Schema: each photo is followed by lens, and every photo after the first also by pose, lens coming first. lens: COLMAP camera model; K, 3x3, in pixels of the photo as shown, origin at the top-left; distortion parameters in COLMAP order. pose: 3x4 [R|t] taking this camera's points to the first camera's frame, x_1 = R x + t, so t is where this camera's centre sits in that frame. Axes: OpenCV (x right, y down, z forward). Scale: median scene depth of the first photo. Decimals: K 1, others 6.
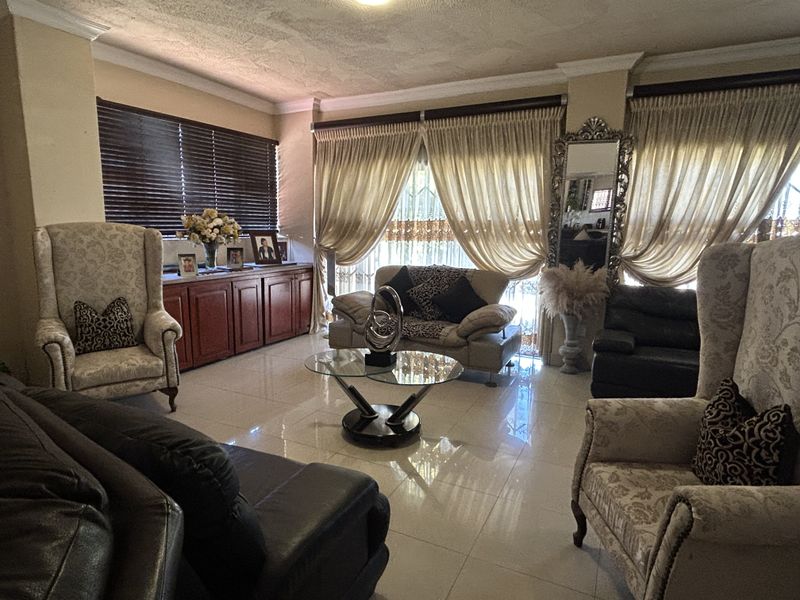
lens RADIAL K [[471.3, 0, 397.9], [0, 471.3, 296.2], [0, 0, 1]] dist [-0.003442, -0.006013]
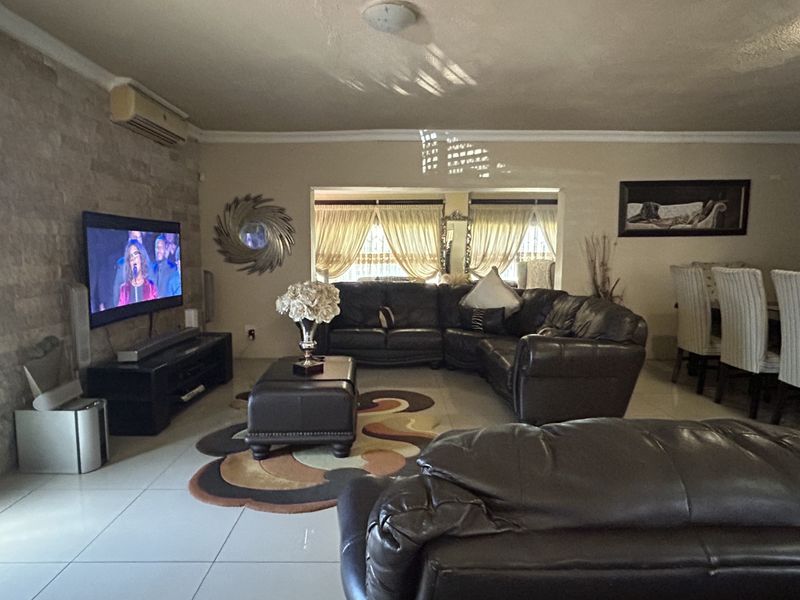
lens RADIAL K [[471.3, 0, 398.3], [0, 471.3, 300.8], [0, 0, 1]] dist [-0.003442, -0.006013]
pose [[0.889453, -0.058053, 0.453325, -0.813914], [0.076876, 0.996771, -0.023189, 0.092734], [-0.450515, 0.055475, 0.891044, -0.823387]]
